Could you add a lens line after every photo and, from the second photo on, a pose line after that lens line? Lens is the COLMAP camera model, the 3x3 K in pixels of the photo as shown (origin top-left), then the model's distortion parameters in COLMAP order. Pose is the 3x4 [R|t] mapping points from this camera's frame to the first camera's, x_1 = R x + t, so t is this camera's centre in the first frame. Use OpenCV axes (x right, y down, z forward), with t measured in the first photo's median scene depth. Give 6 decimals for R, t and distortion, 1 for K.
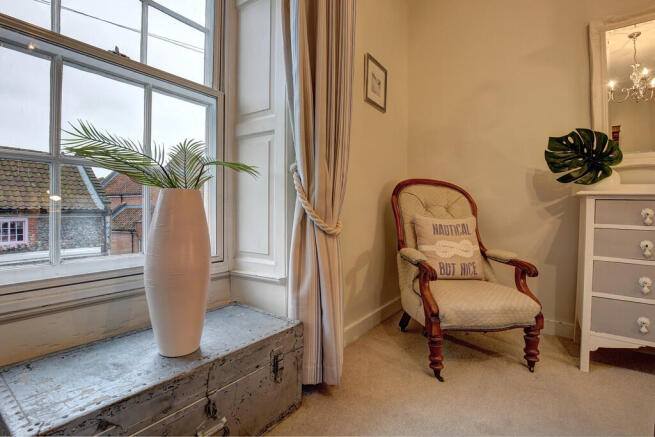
lens RADIAL K [[307.2, 0, 343.9], [0, 307.2, 216.1], [0, 0, 1]] dist [-0.021475, 0.000881]
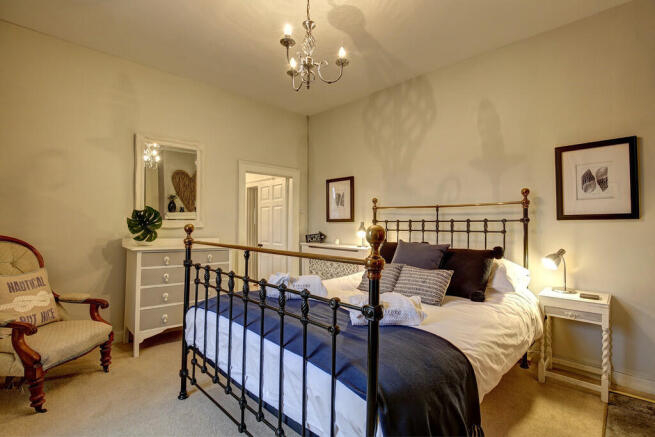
lens RADIAL K [[307.2, 0, 343.9], [0, 307.2, 216.1], [0, 0, 1]] dist [-0.021475, 0.000881]
pose [[0.164061, 0.016840, 0.986306, -0.651211], [-0.003055, 0.999858, -0.016563, -0.229260], [-0.986445, -0.000296, 0.164089, -0.386100]]
